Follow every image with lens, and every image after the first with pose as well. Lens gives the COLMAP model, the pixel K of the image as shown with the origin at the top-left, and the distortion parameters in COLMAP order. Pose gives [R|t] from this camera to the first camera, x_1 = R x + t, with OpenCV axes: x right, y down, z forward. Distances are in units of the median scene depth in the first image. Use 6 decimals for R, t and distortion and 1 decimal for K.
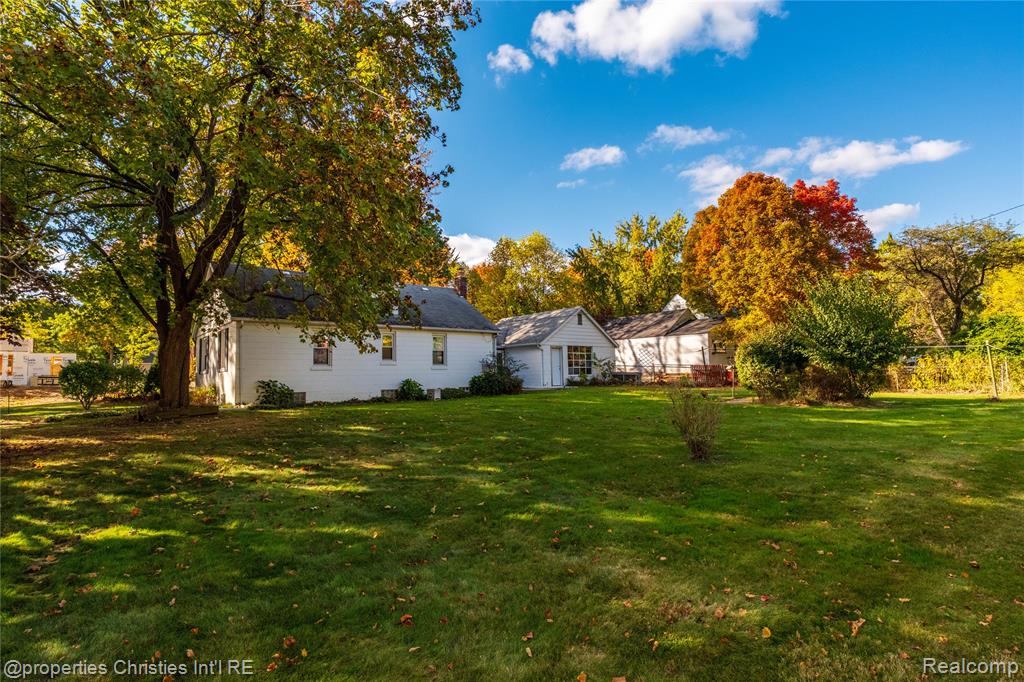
lens RADIAL K [[494.8, 0, 512.0], [0, 494.8, 341.0], [0, 0, 1]] dist [0.000374, 0.000005]
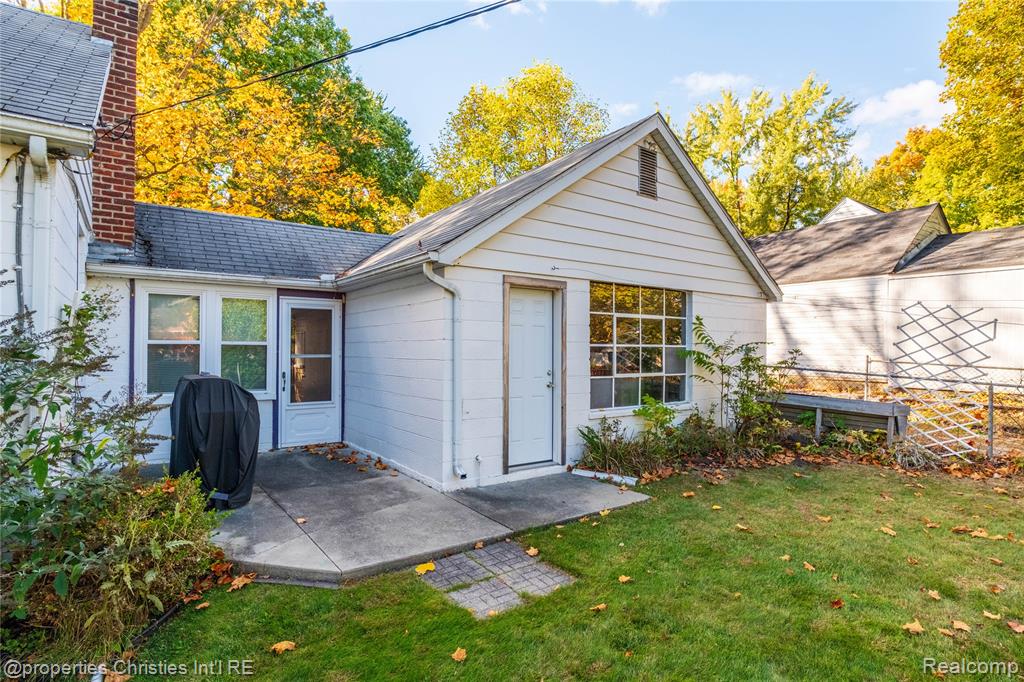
lens RADIAL K [[564.9, 0, 512.0], [0, 564.9, 341.0], [0, 0, 1]] dist [-0.001034, -0.000324]
pose [[0.998387, 0.024116, -0.051391, 0.092884], [-0.021402, 0.998380, 0.052716, 0.024602], [0.052579, -0.051531, 0.997286, 0.761298]]
